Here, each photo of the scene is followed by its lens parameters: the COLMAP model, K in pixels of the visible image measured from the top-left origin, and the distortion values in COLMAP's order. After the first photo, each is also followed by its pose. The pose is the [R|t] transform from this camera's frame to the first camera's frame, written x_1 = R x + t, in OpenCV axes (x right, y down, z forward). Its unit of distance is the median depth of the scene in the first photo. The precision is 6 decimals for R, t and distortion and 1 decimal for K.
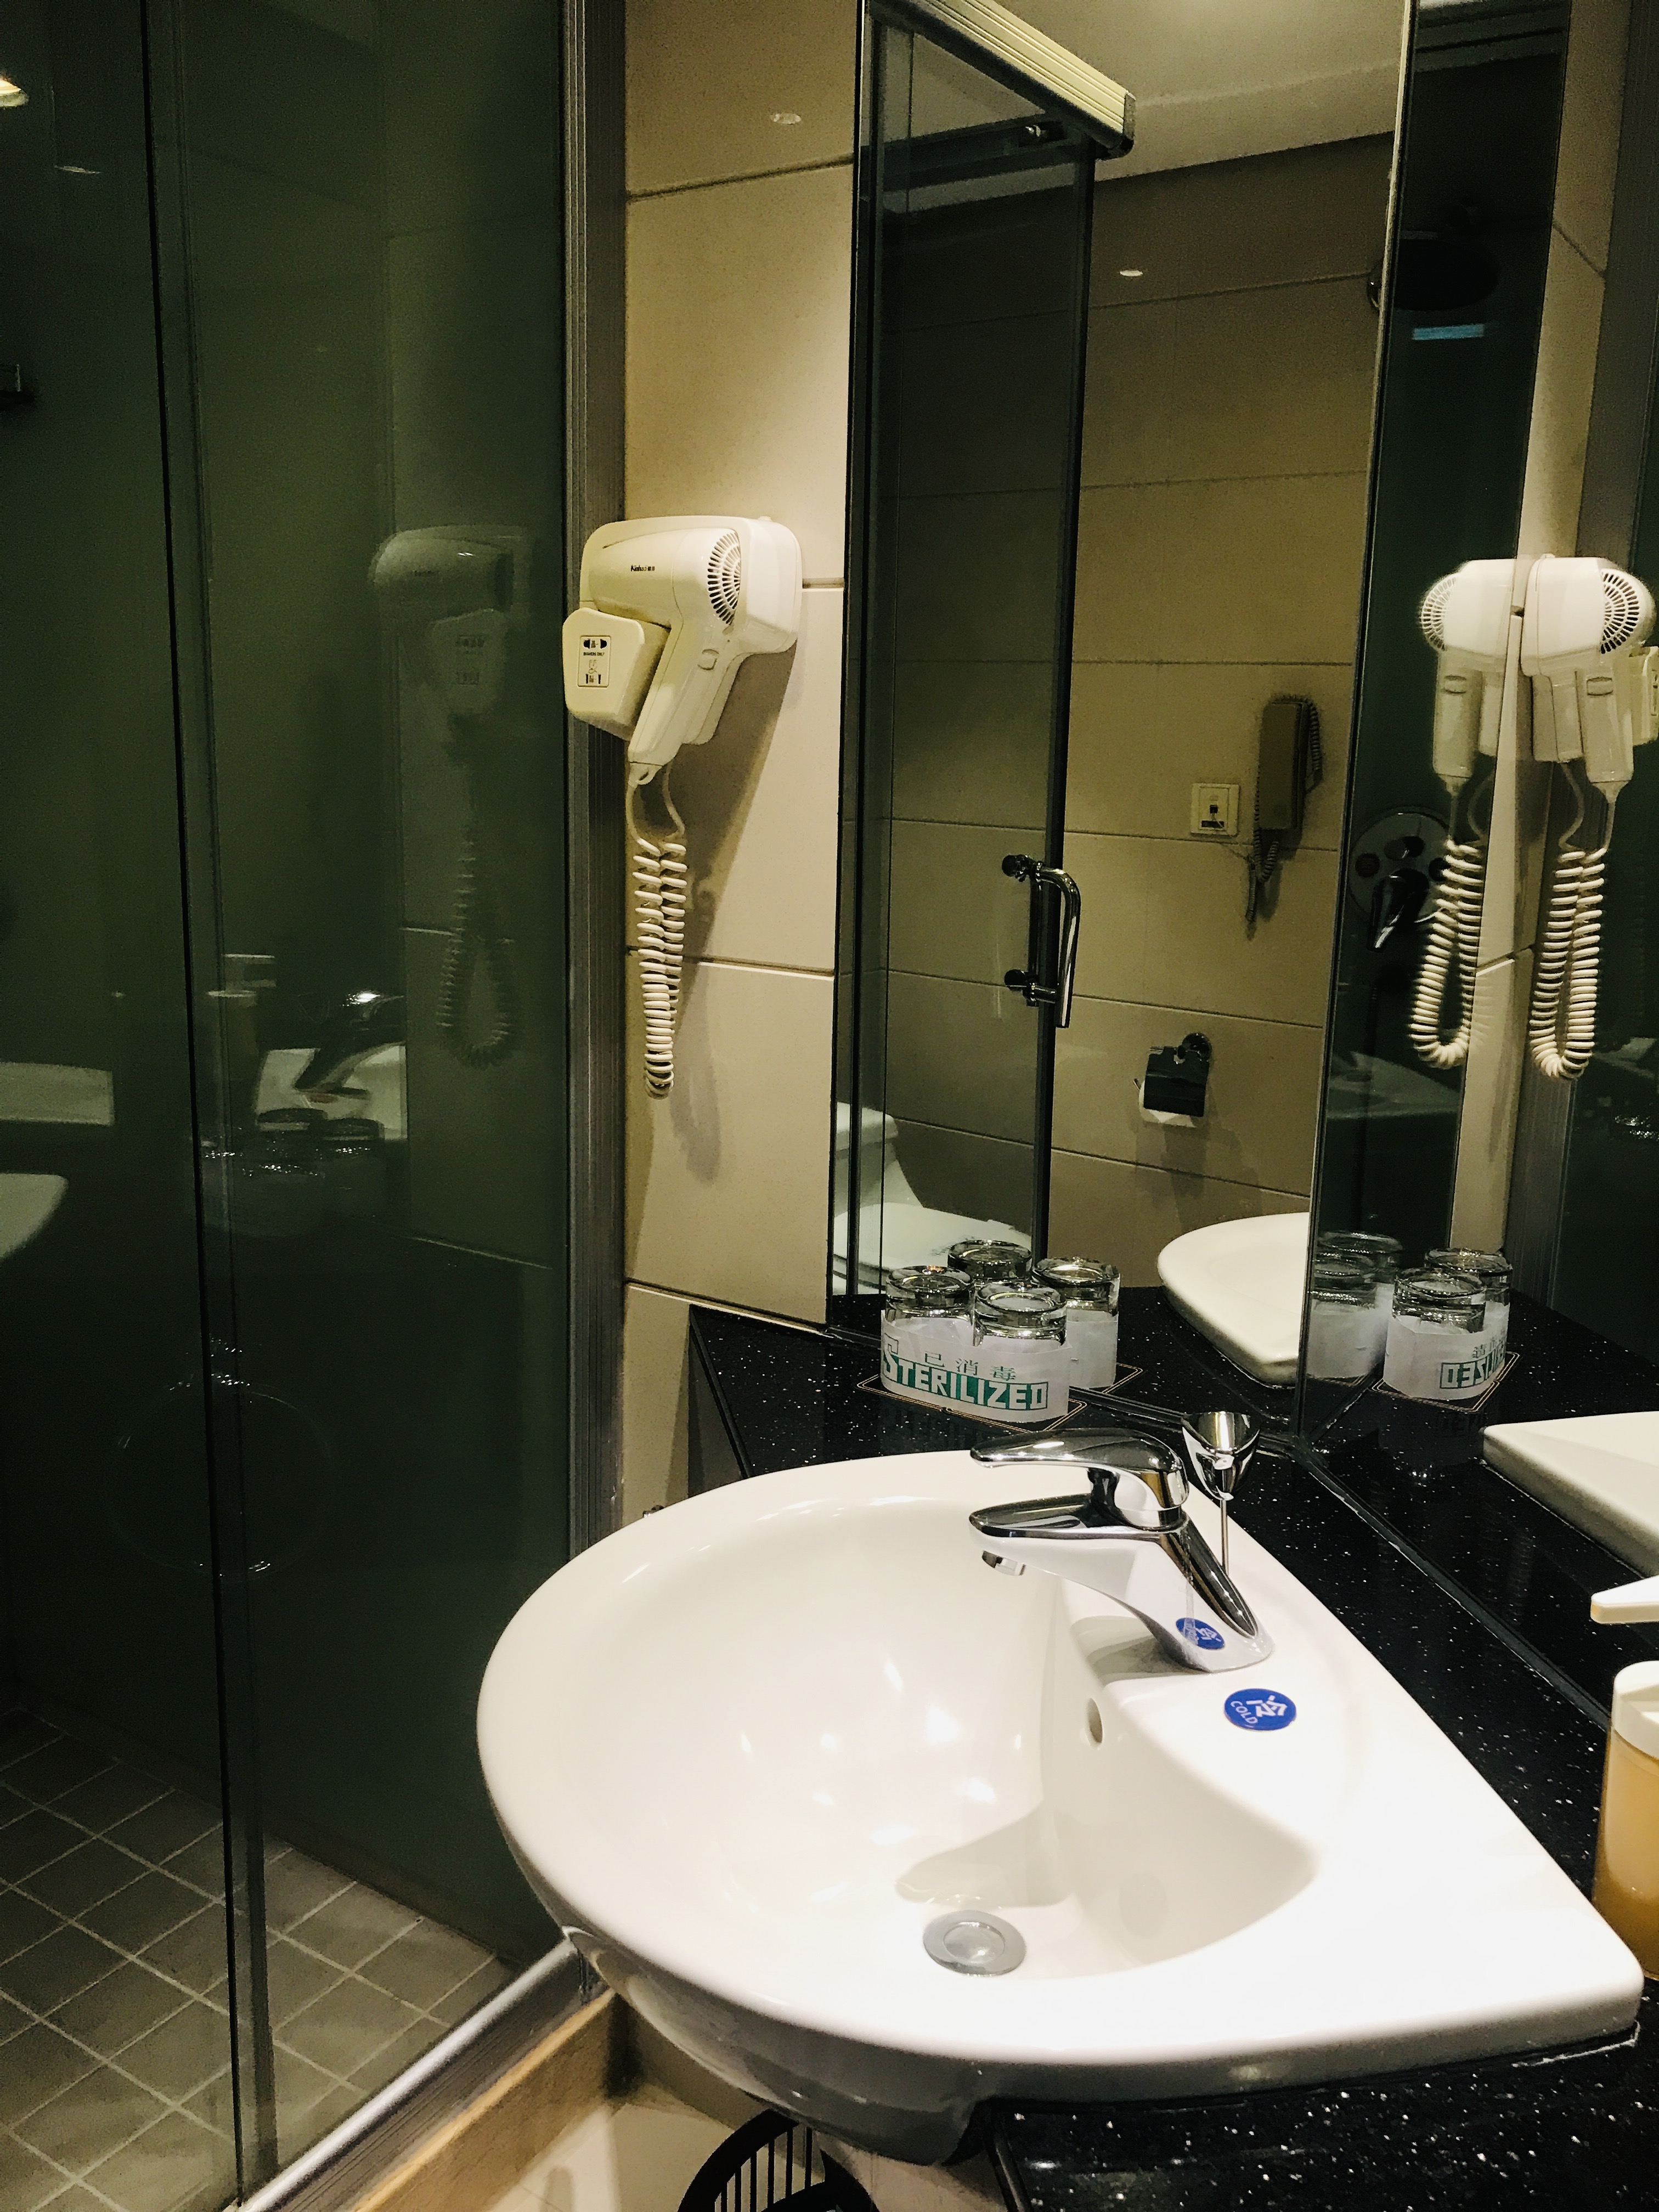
lens RADIAL K [[1802.7, 0, 825.6], [0, 1802.7, 1110.8], [0, 0, 1]] dist [0.023093, -0.015693]
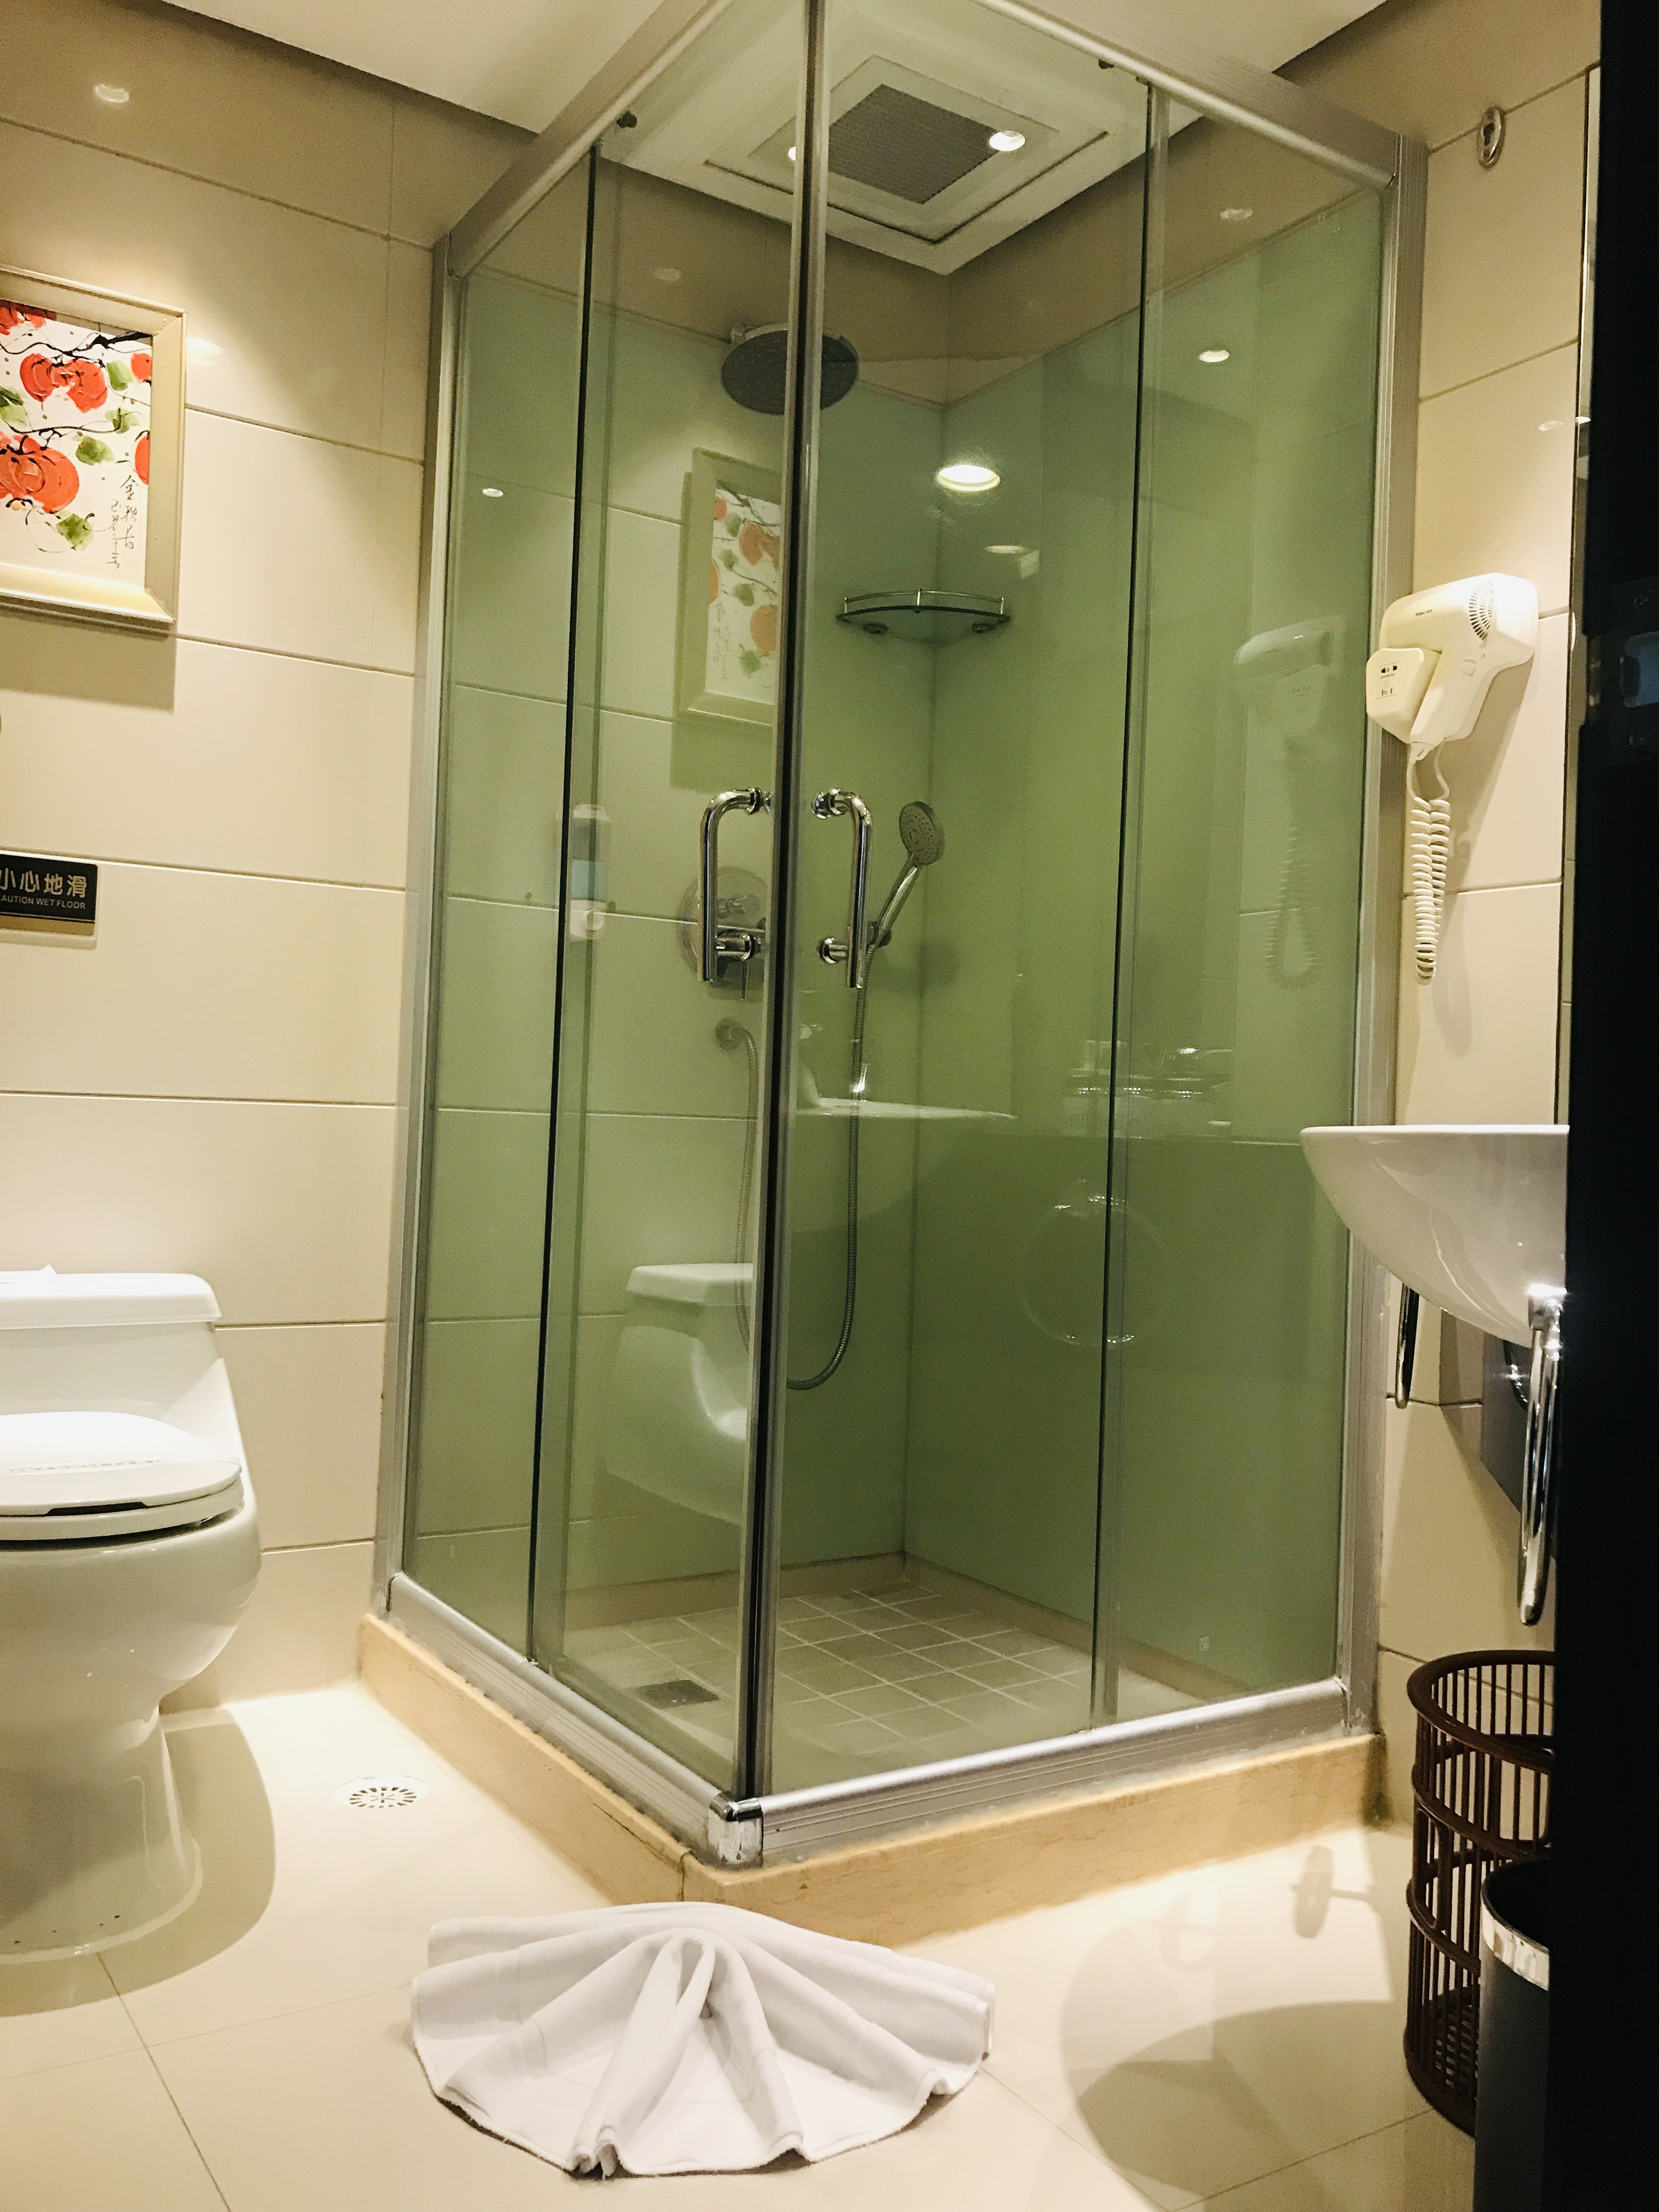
lens RADIAL K [[1802.7, 0, 821.8], [0, 1802.7, 1095.6], [0, 0, 1]] dist [0.023093, -0.015693]
pose [[0.915122, 0.002820, -0.403166, 0.045831], [-0.097600, 0.971783, -0.214739, 0.435507], [0.391184, 0.235861, 0.889575, -0.417954]]
